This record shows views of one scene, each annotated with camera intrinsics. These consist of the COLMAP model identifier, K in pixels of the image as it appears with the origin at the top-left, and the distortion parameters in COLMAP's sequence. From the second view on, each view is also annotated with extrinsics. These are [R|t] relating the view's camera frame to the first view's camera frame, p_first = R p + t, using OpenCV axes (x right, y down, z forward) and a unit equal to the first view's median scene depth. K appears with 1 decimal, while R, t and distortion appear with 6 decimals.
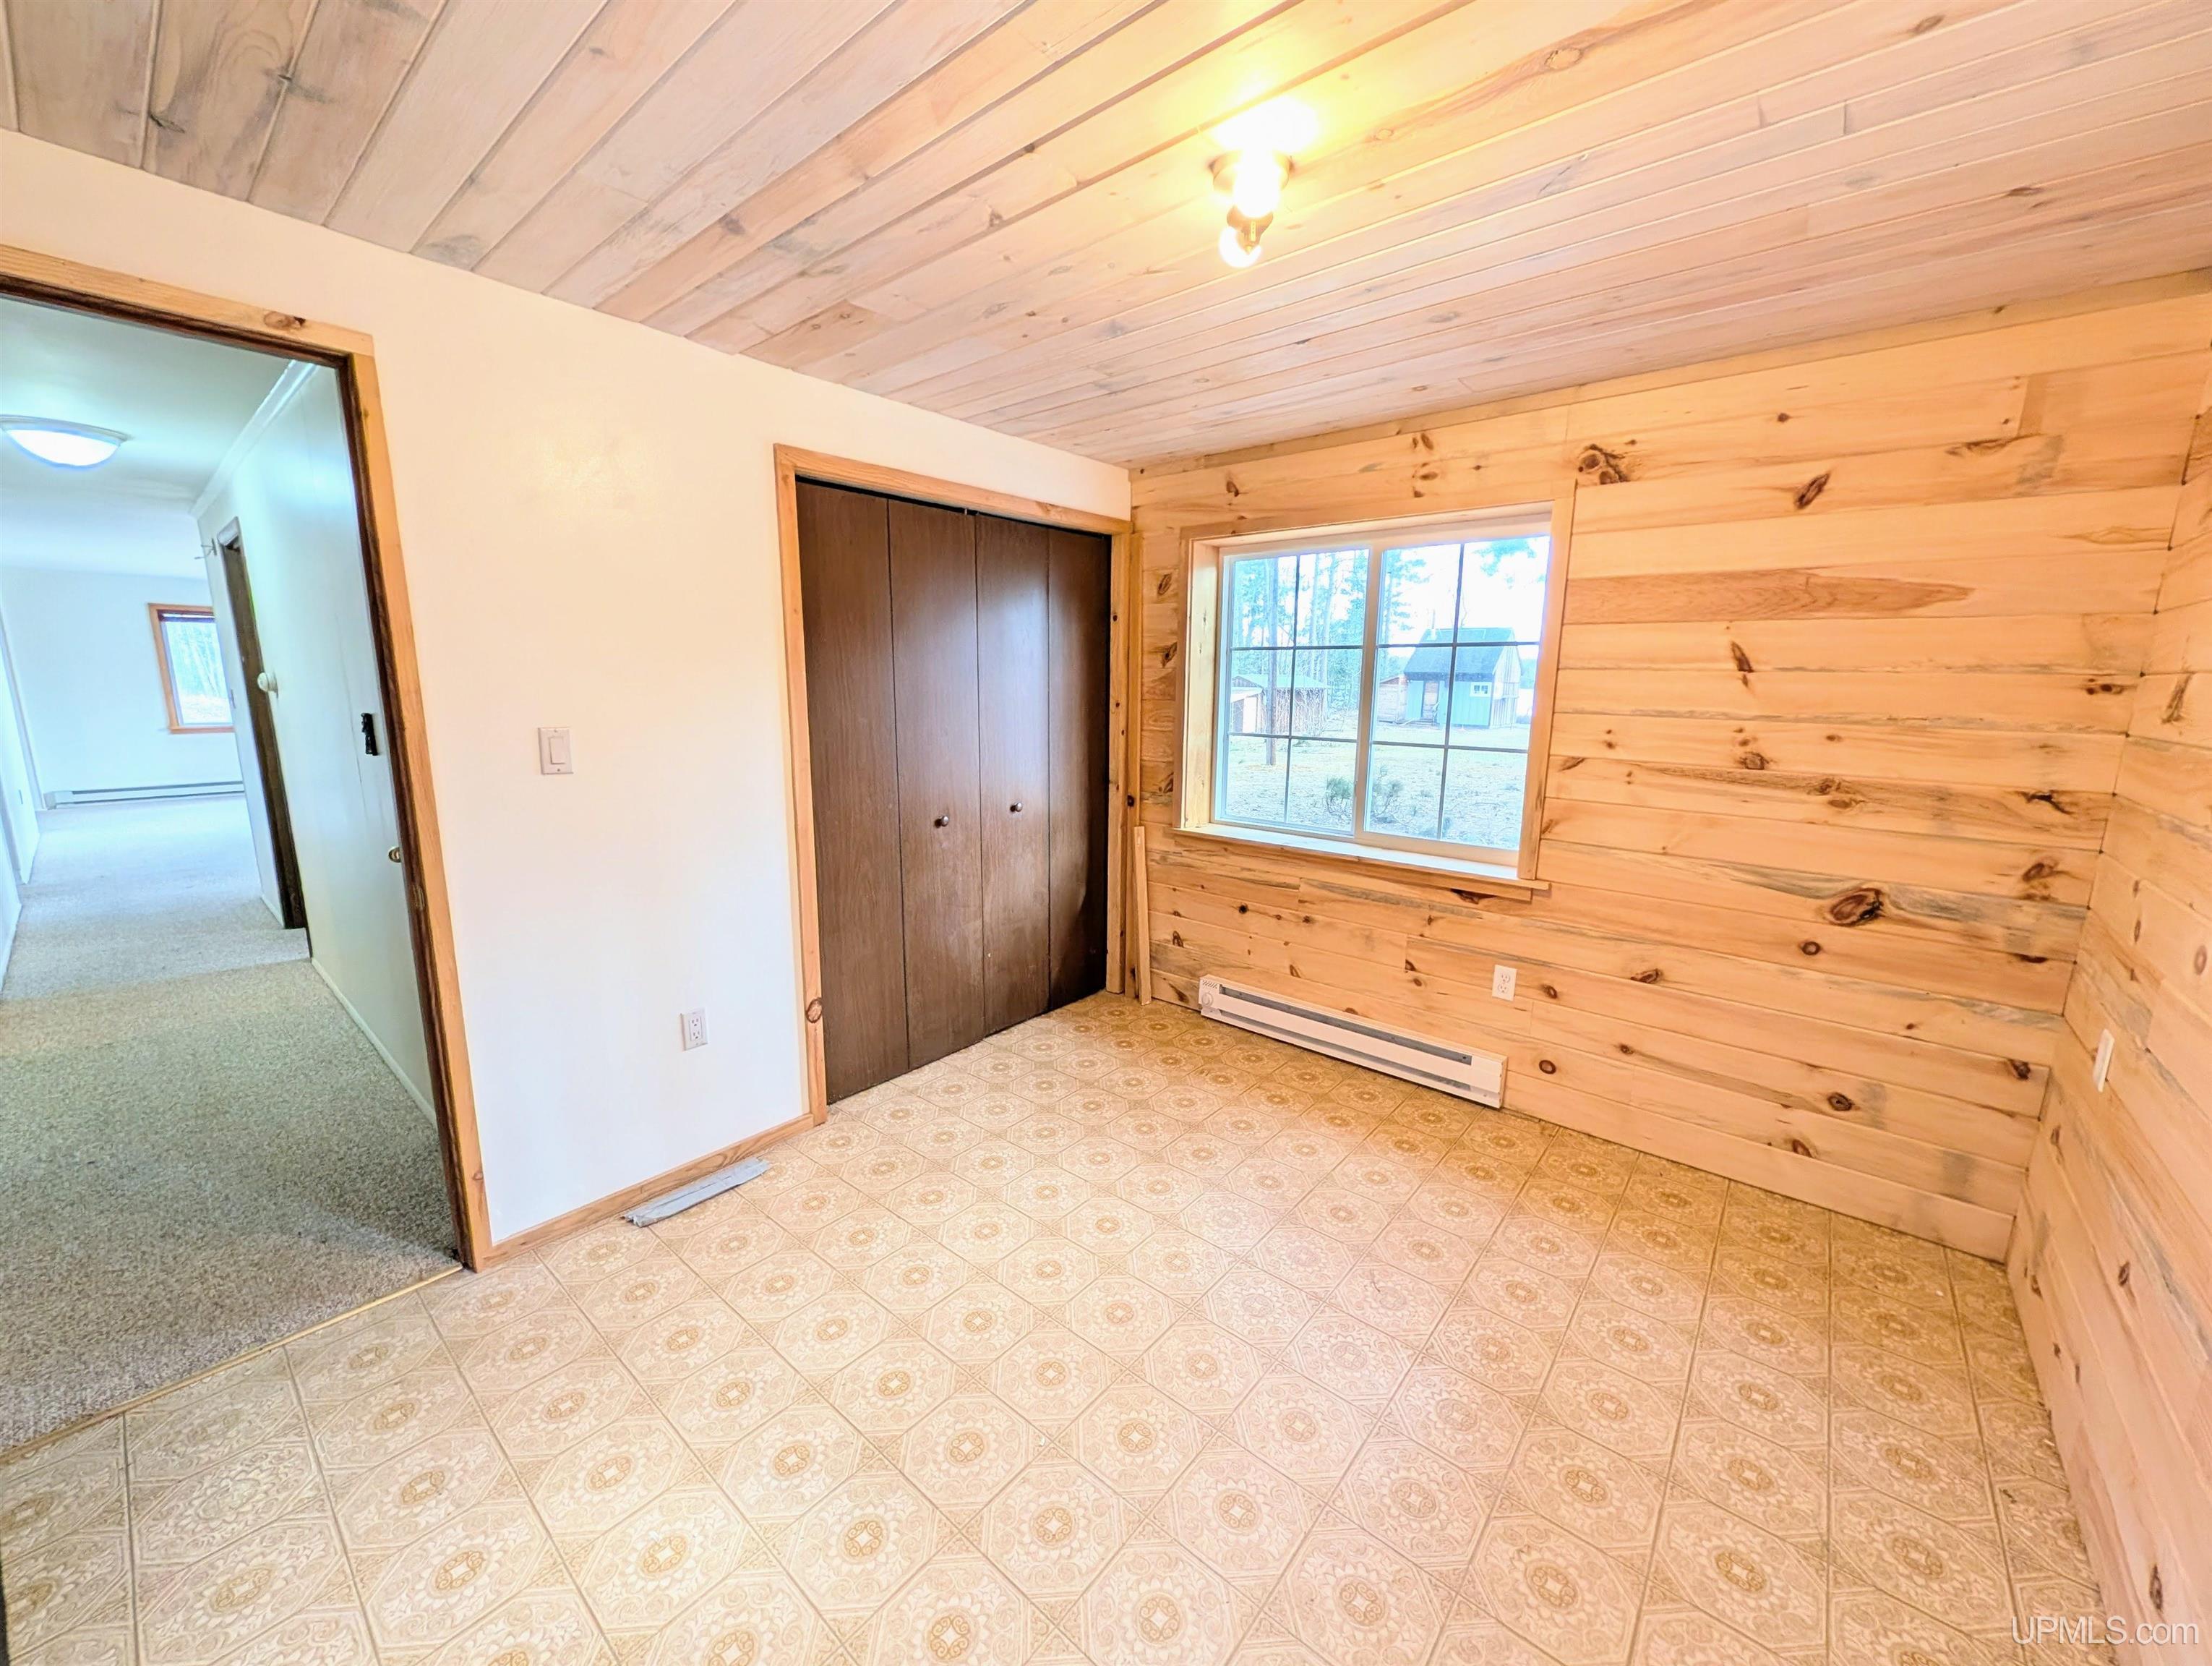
lens RADIAL K [[857.5, 0, 1105.2], [0, 857.5, 828.0], [0, 0, 1]] dist [0.001535, 0.000020]
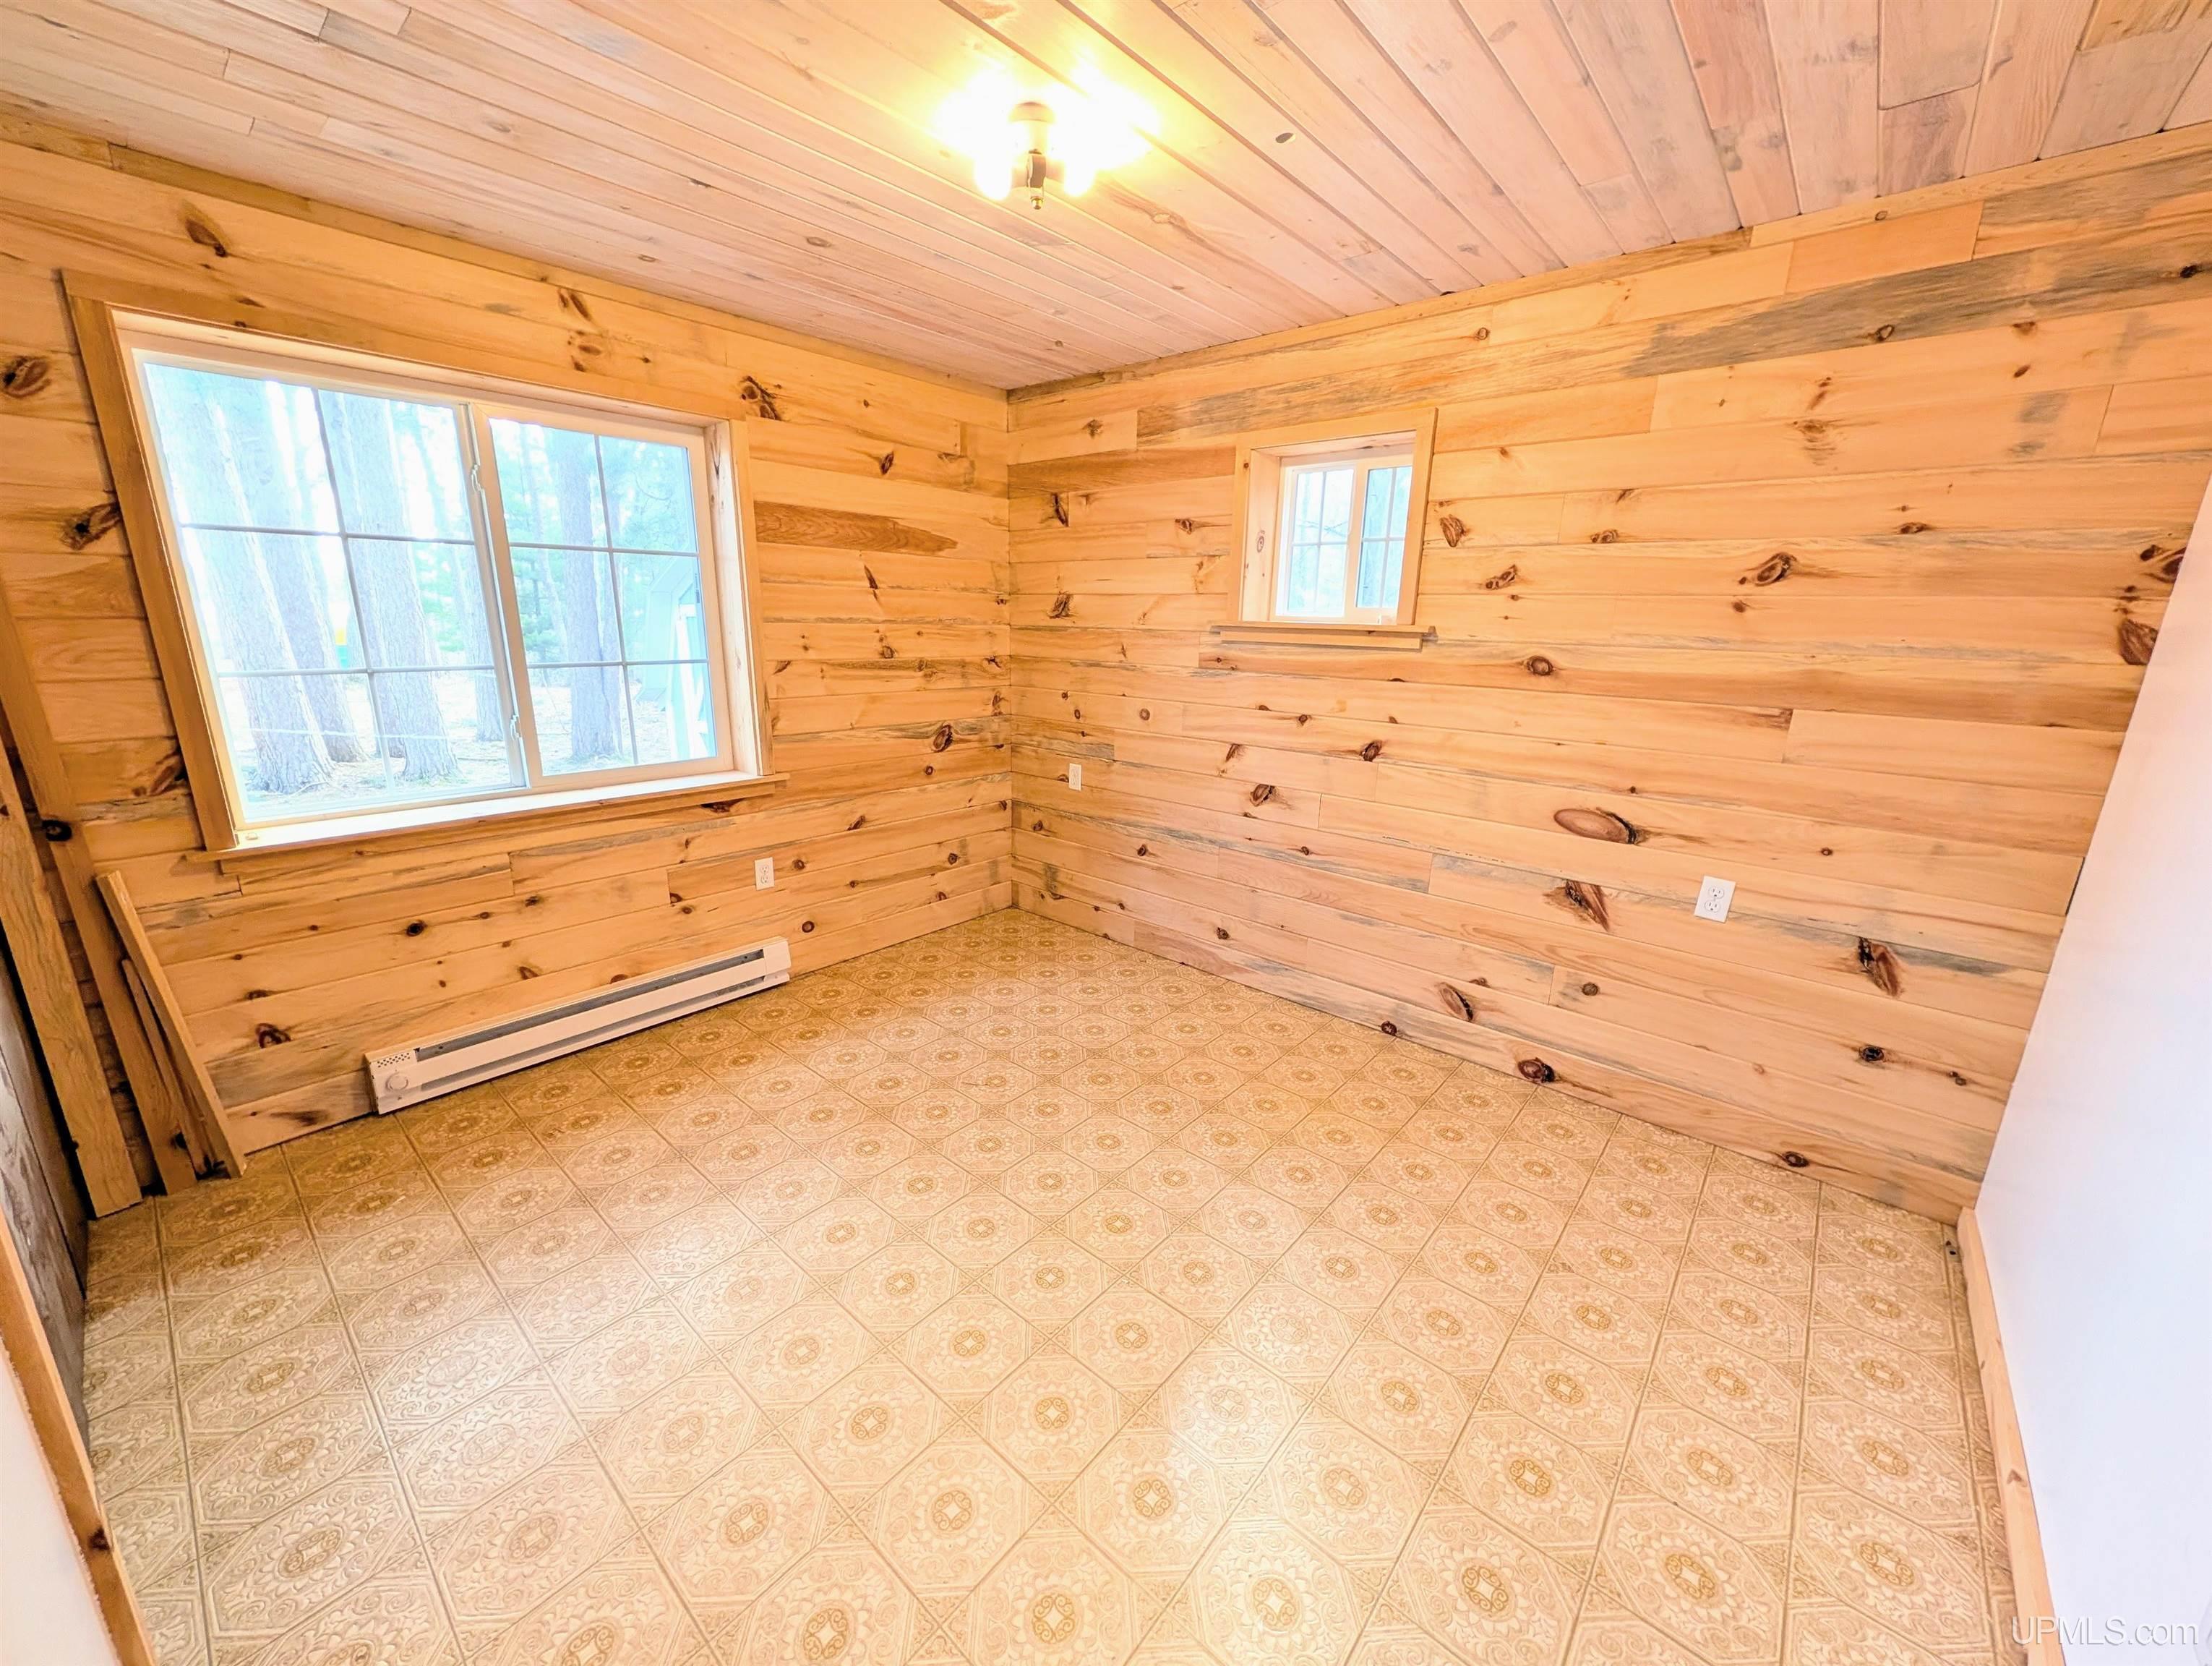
lens RADIAL K [[857.5, 0, 1115.9], [0, 857.5, 829.3], [0, 0, 1]] dist [0.001535, 0.000020]
pose [[-0.000772, -0.257214, 0.966354, -0.644139], [0.154063, 0.954786, 0.254258, -0.092592], [-0.988061, 0.149076, 0.038890, 0.558311]]
